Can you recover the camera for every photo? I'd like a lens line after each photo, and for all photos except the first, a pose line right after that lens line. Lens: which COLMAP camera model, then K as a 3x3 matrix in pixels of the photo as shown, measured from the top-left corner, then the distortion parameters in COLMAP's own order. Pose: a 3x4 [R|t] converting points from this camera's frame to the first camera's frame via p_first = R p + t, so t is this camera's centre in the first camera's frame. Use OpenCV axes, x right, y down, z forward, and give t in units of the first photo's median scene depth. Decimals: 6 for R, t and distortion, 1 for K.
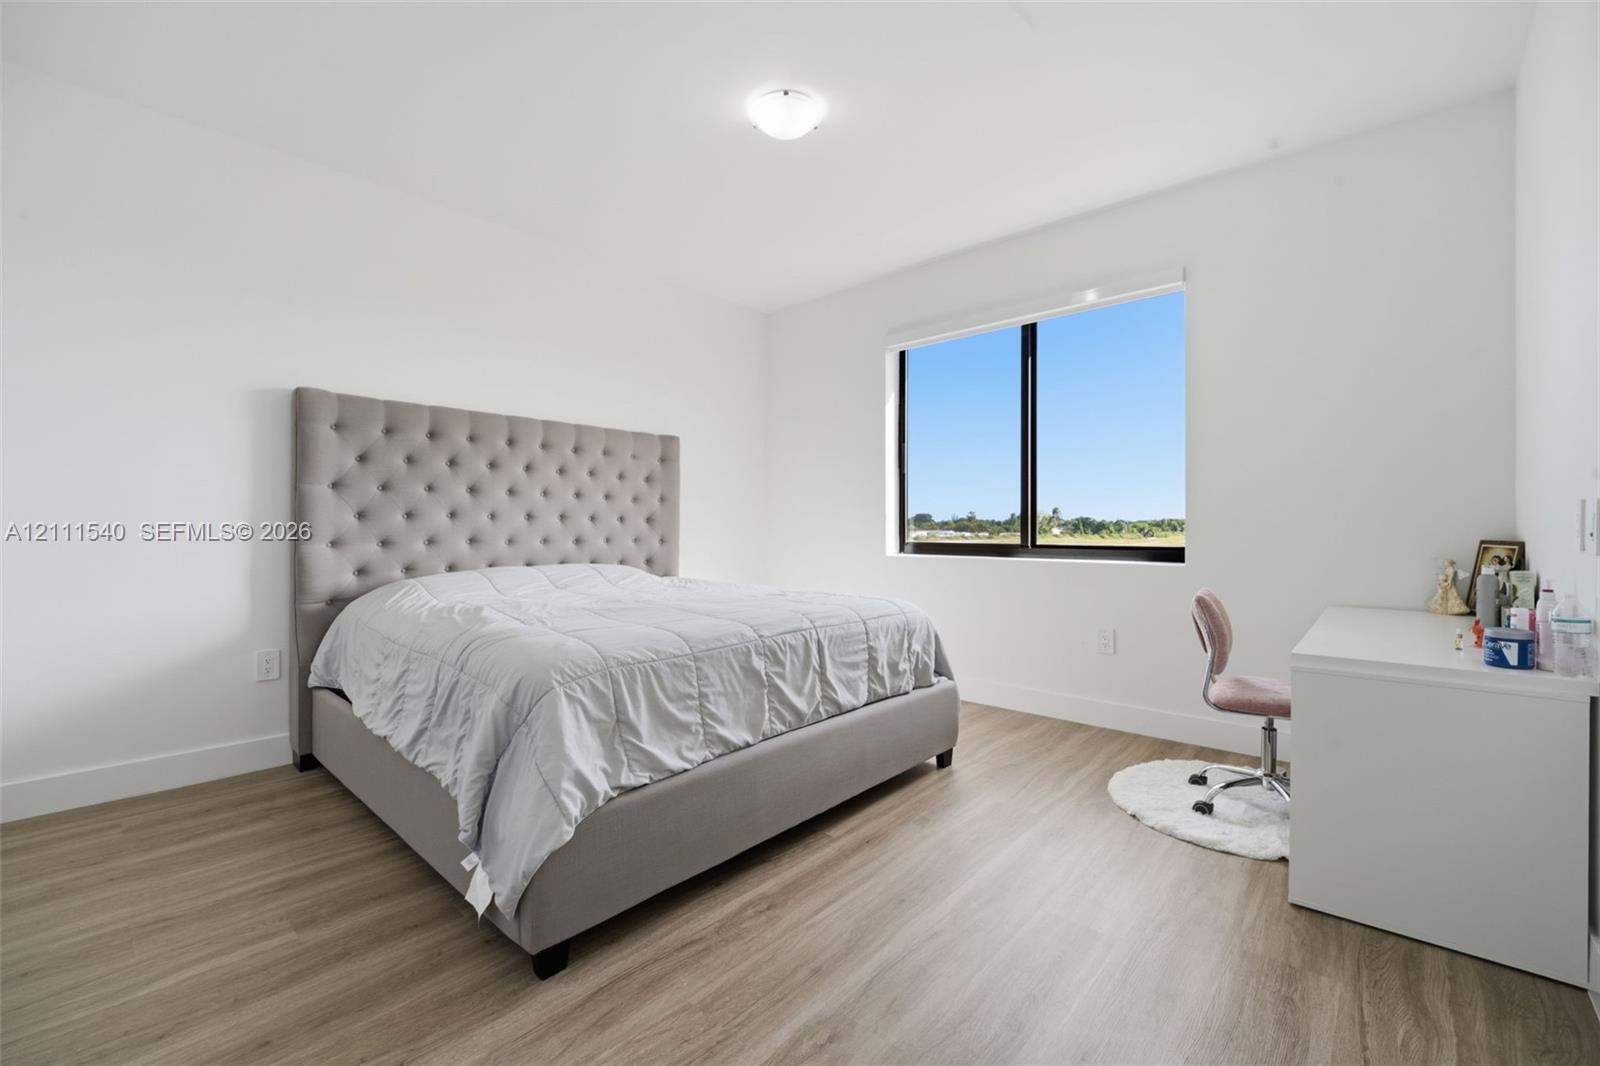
lens RADIAL K [[666.3, 0, 797.9], [0, 666.3, 527.5], [0, 0, 1]] dist [0.037670, -0.022157]
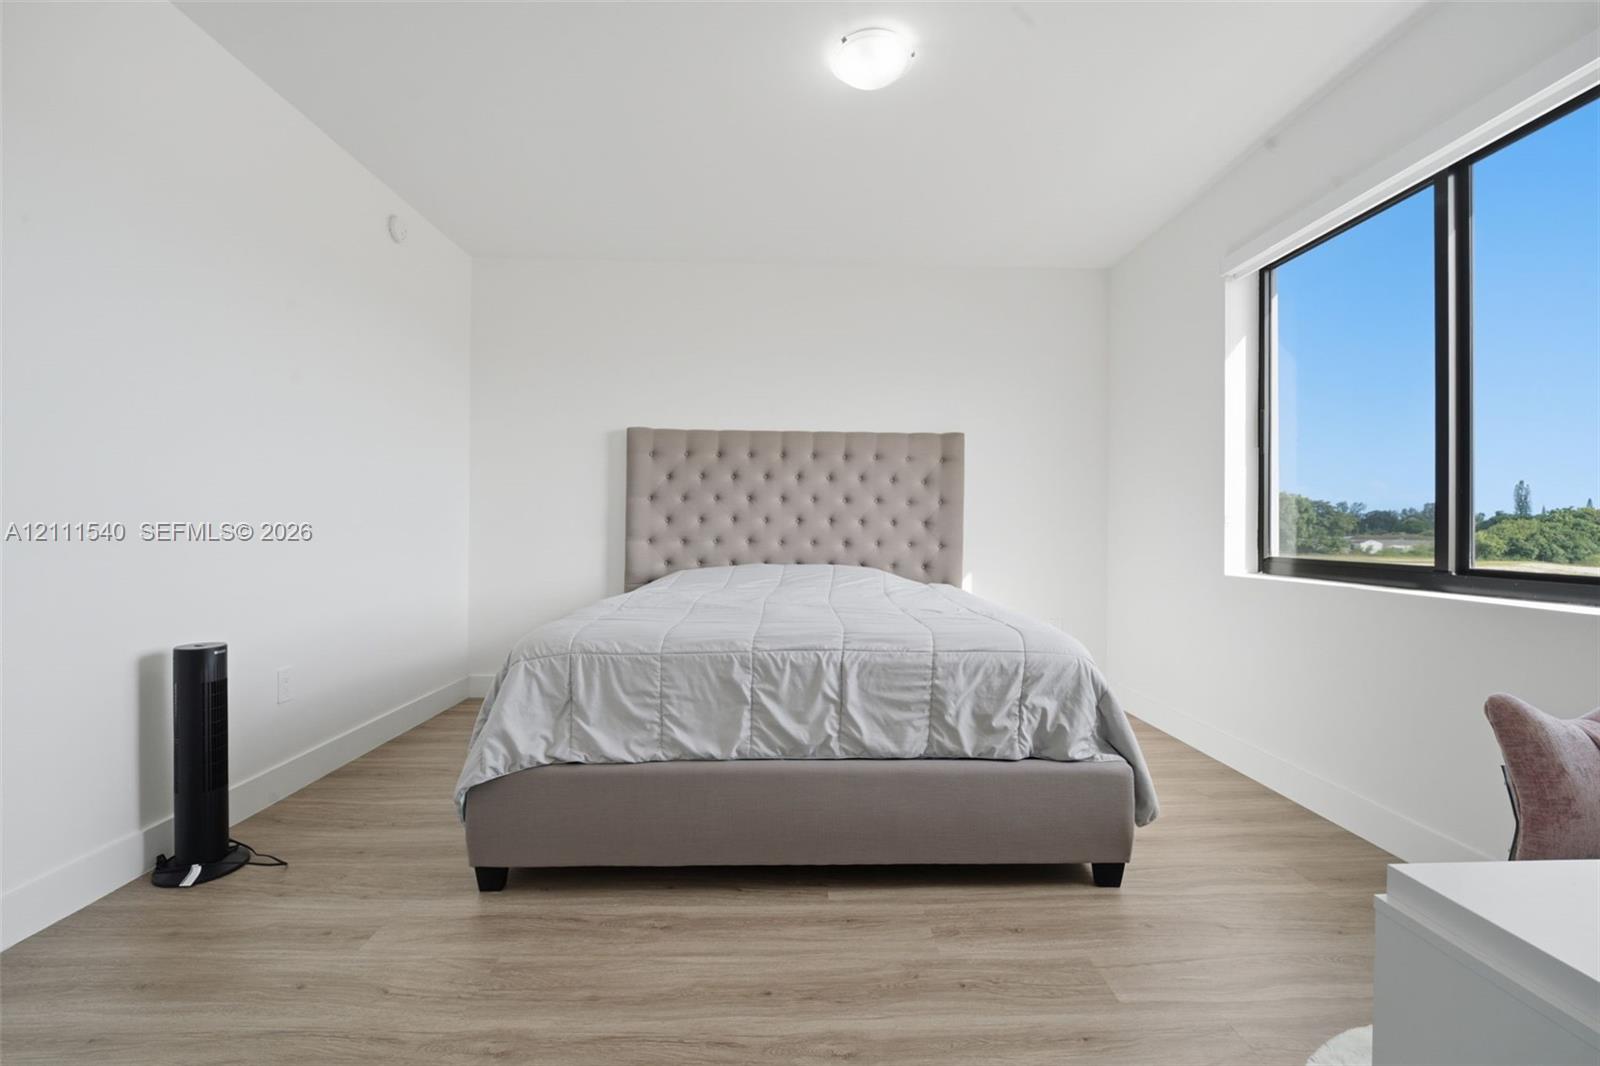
lens RADIAL K [[666.3, 0, 797.9], [0, 666.3, 527.5], [0, 0, 1]] dist [0.037670, -0.022157]
pose [[0.688658, 0.006682, -0.725055, 0.570215], [-0.009264, 0.999957, 0.000416, -0.006440], [0.725027, 0.006430, 0.688690, 0.342859]]
